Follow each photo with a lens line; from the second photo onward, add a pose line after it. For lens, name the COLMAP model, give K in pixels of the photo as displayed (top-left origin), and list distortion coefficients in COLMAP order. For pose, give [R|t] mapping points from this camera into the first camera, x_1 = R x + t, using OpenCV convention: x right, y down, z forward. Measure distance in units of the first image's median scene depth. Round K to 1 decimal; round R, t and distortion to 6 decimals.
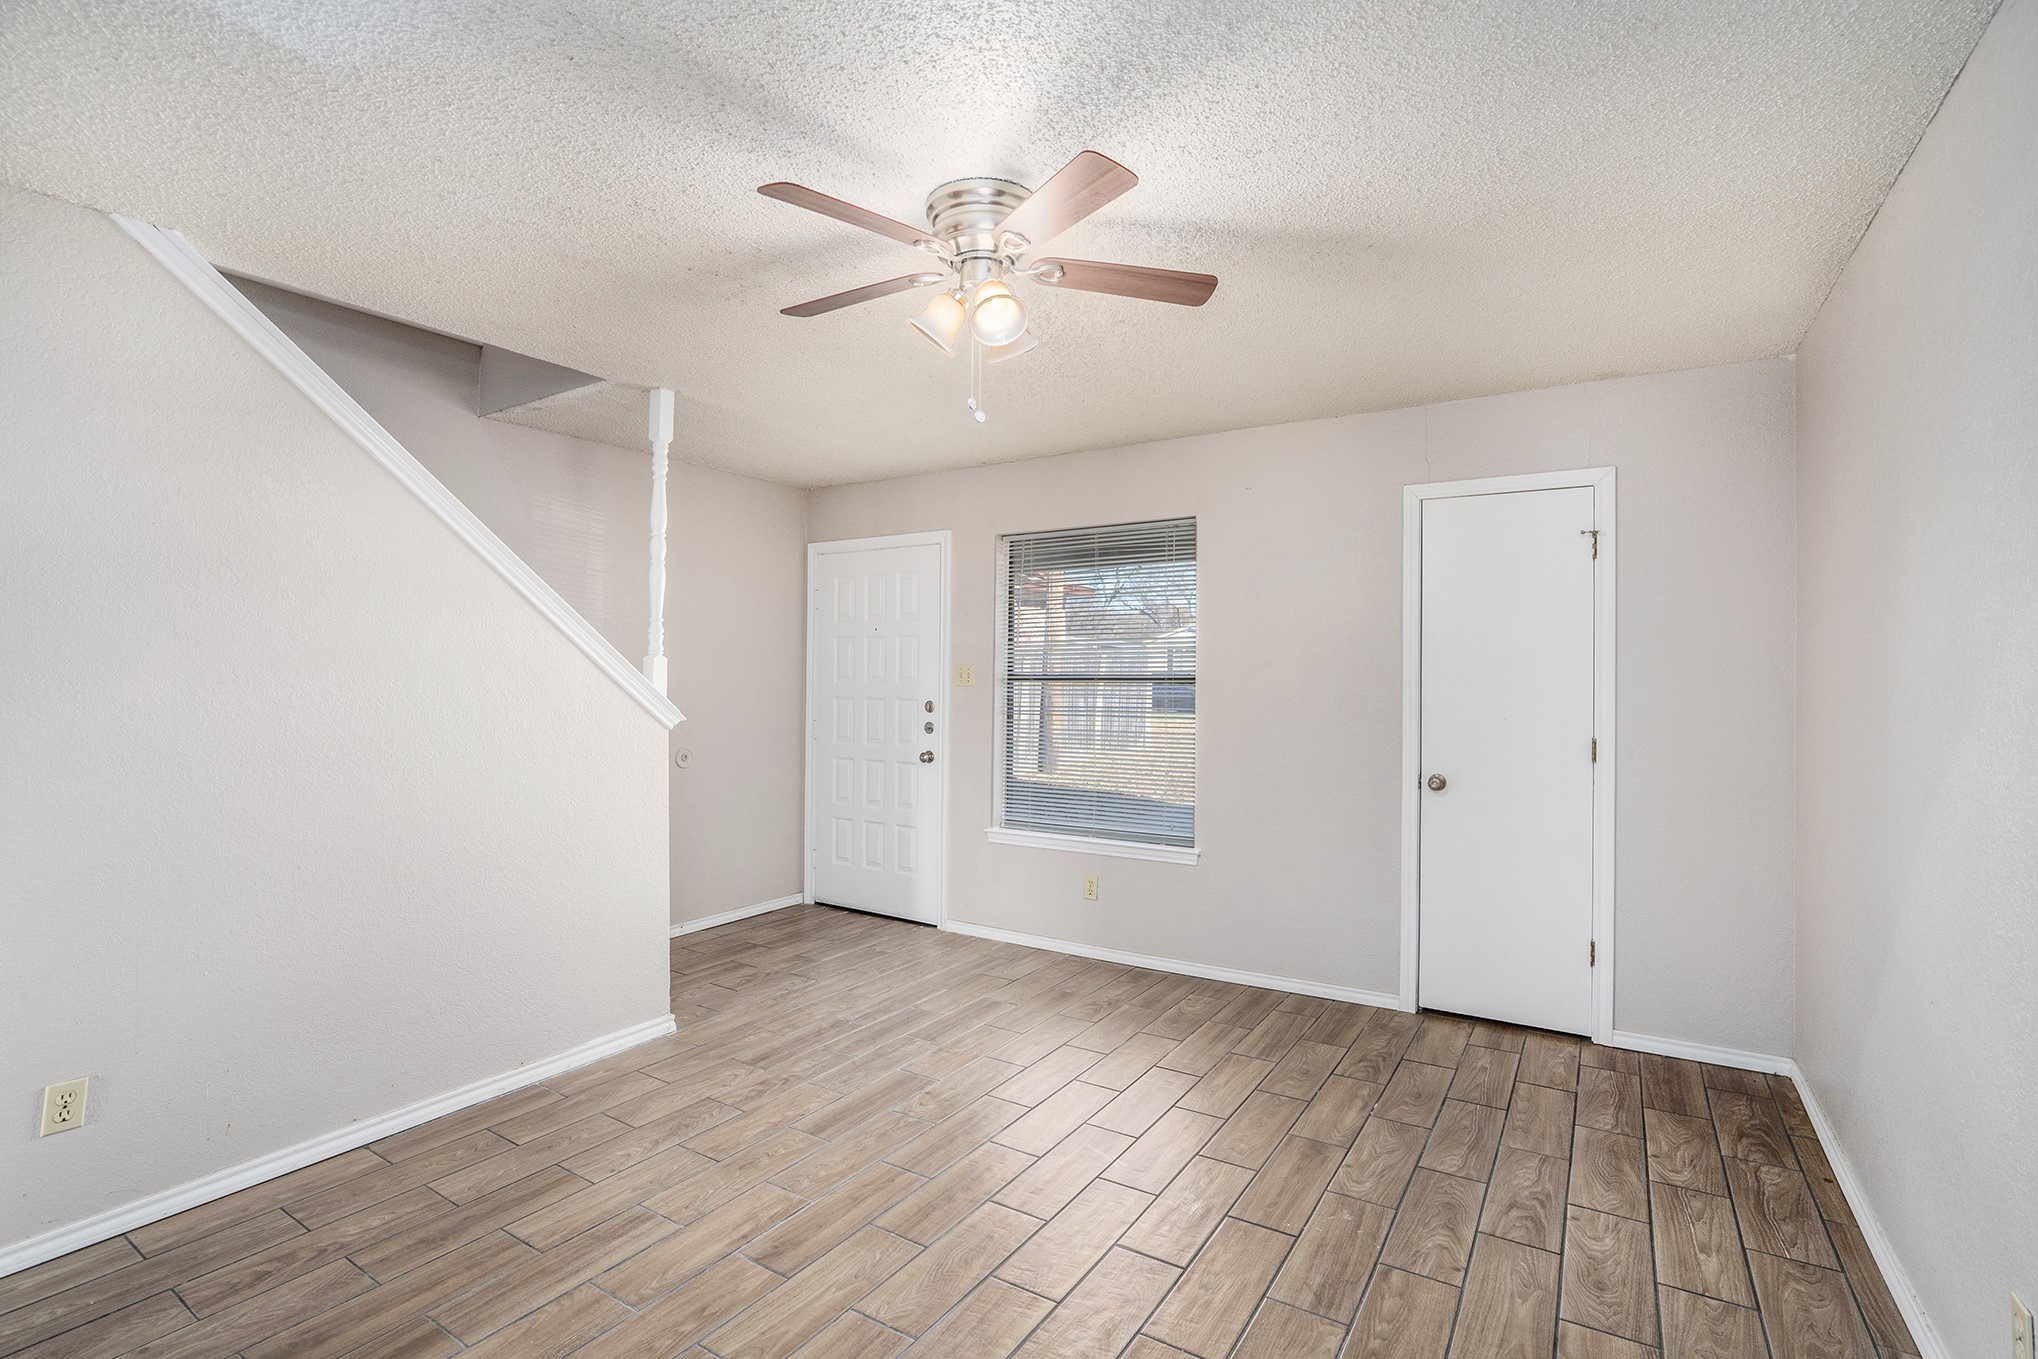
lens RADIAL K [[956.0, 0, 1033.5], [0, 956.0, 660.5], [0, 0, 1]] dist [-0.033476, 0.010438]
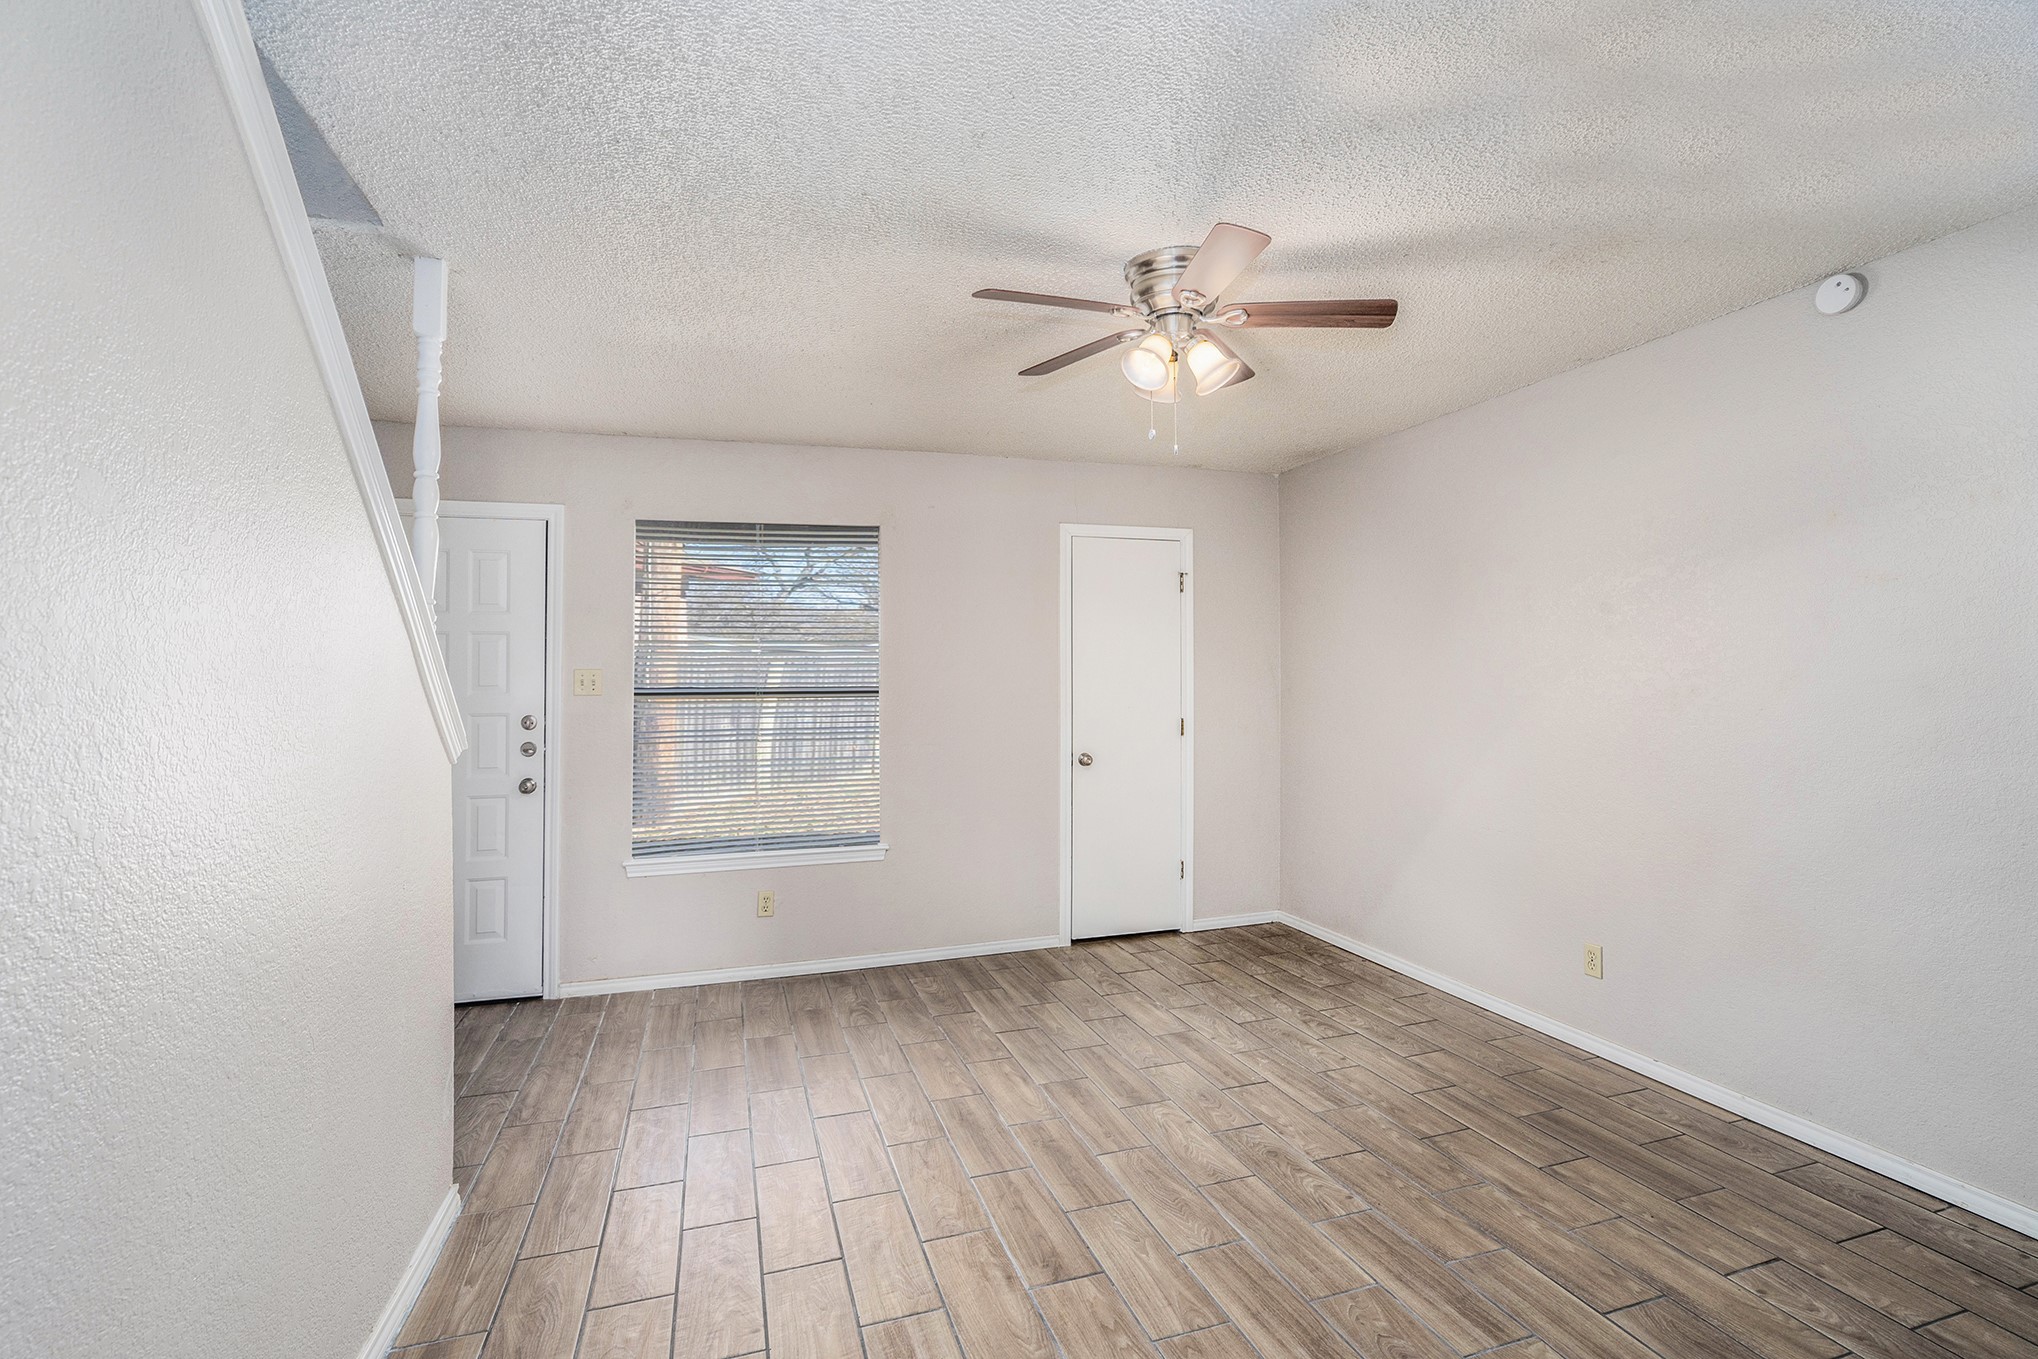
lens RADIAL K [[956.0, 0, 1042.6], [0, 956.0, 671.0], [0, 0, 1]] dist [-0.033476, 0.010438]
pose [[0.624749, 0.000139, 0.780825, -0.685092], [-0.001296, 0.999999, 0.000860, 0.006422], [-0.780824, -0.001549, 0.624749, 0.264000]]
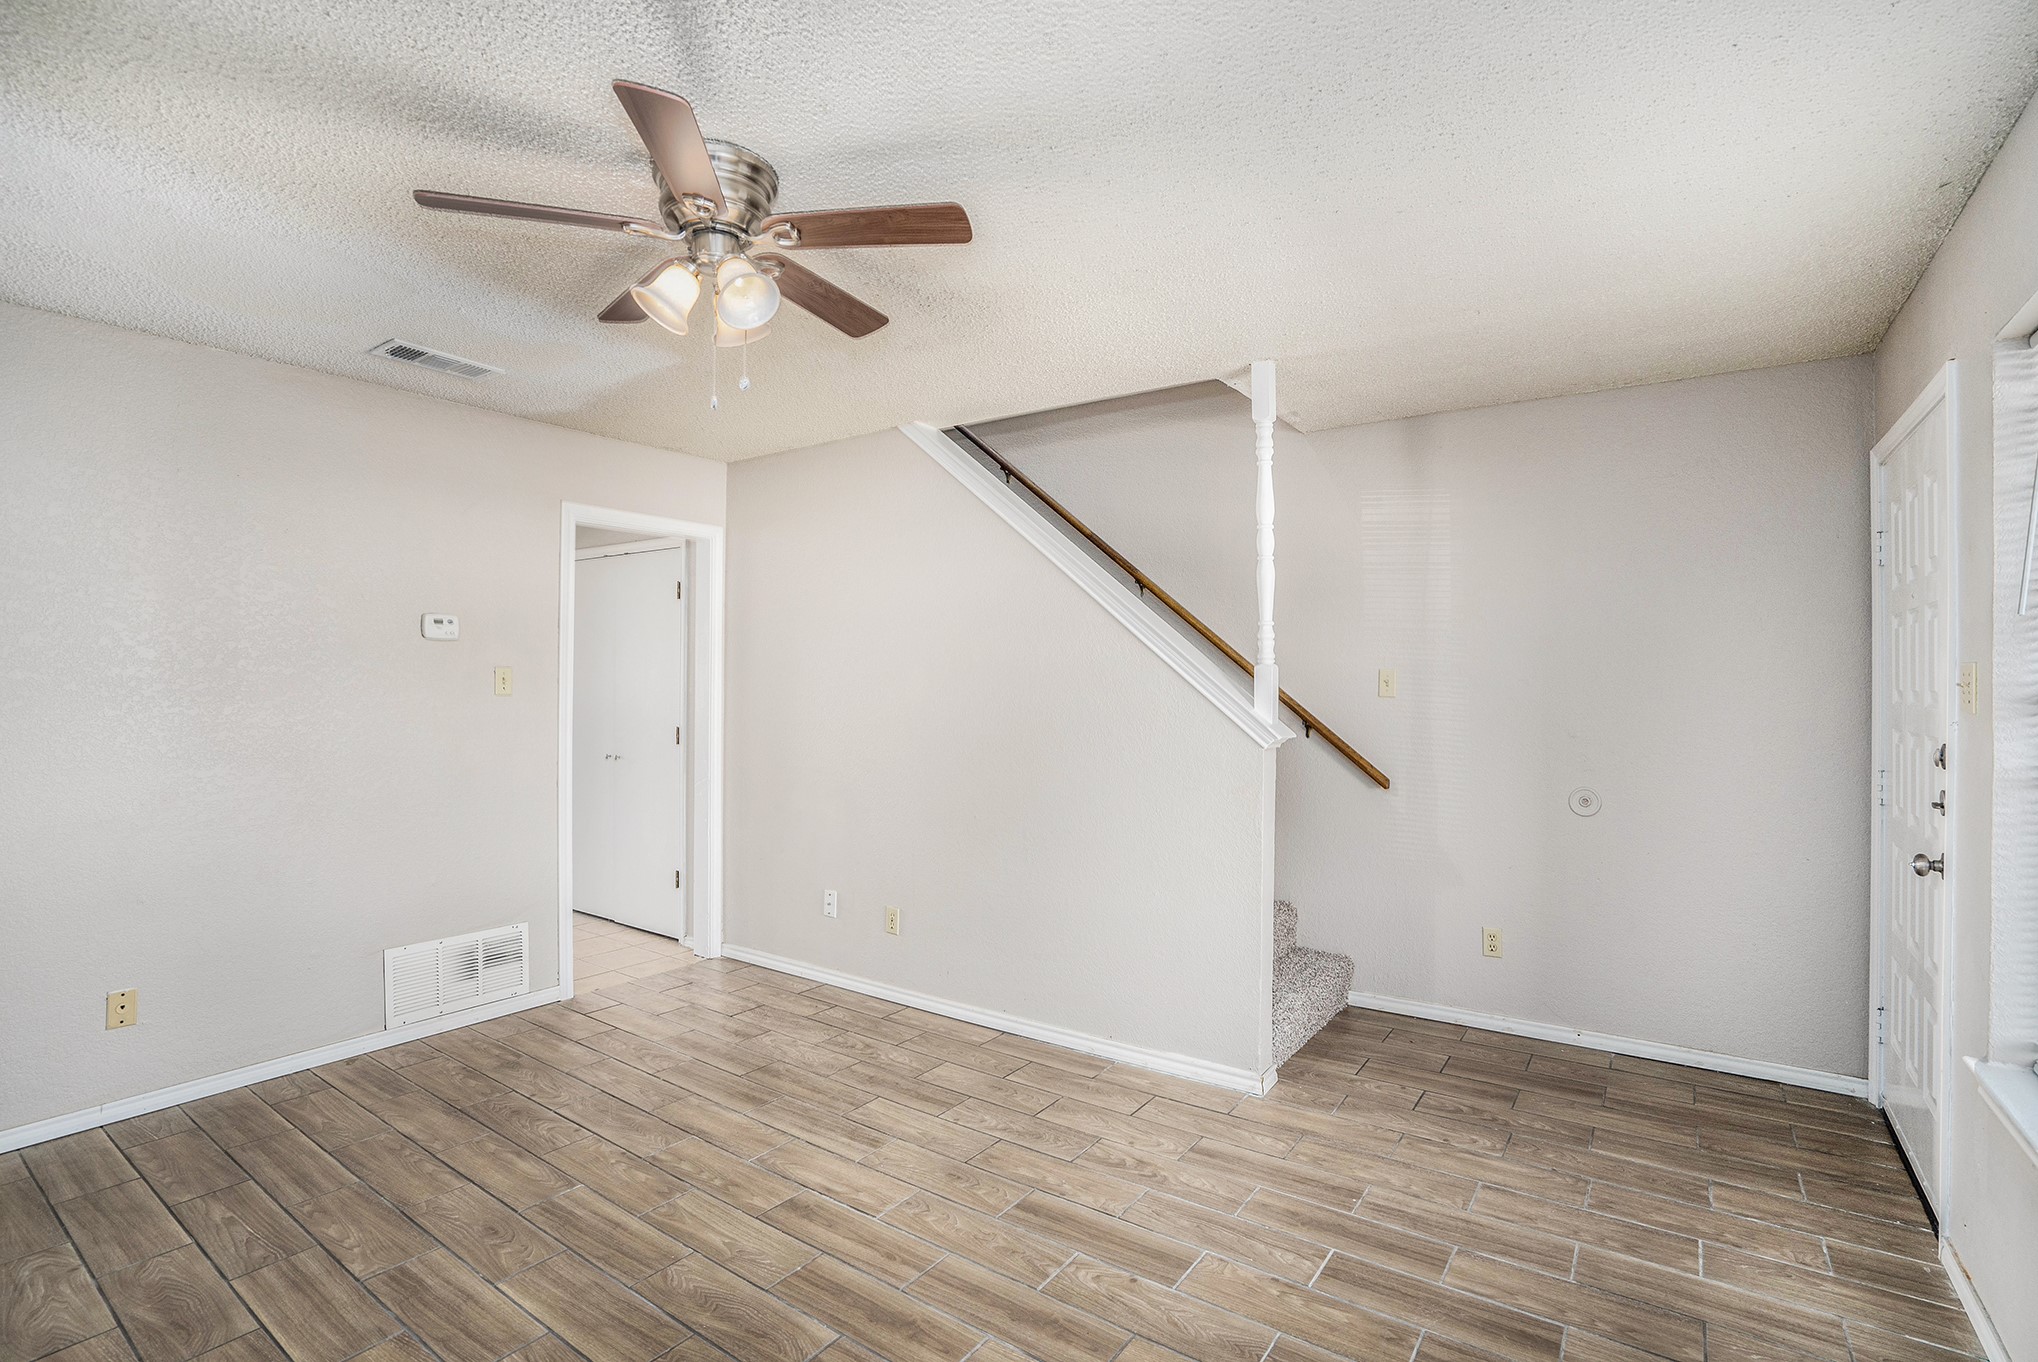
lens RADIAL K [[956.0, 0, 1011.4], [0, 956.0, 683.1], [0, 0, 1]] dist [-0.033476, 0.010438]
pose [[-0.061474, -0.008148, -0.998075, 0.557704], [0.018285, 0.999790, -0.009288, 0.009177], [0.997941, -0.018821, -0.061312, 0.878372]]
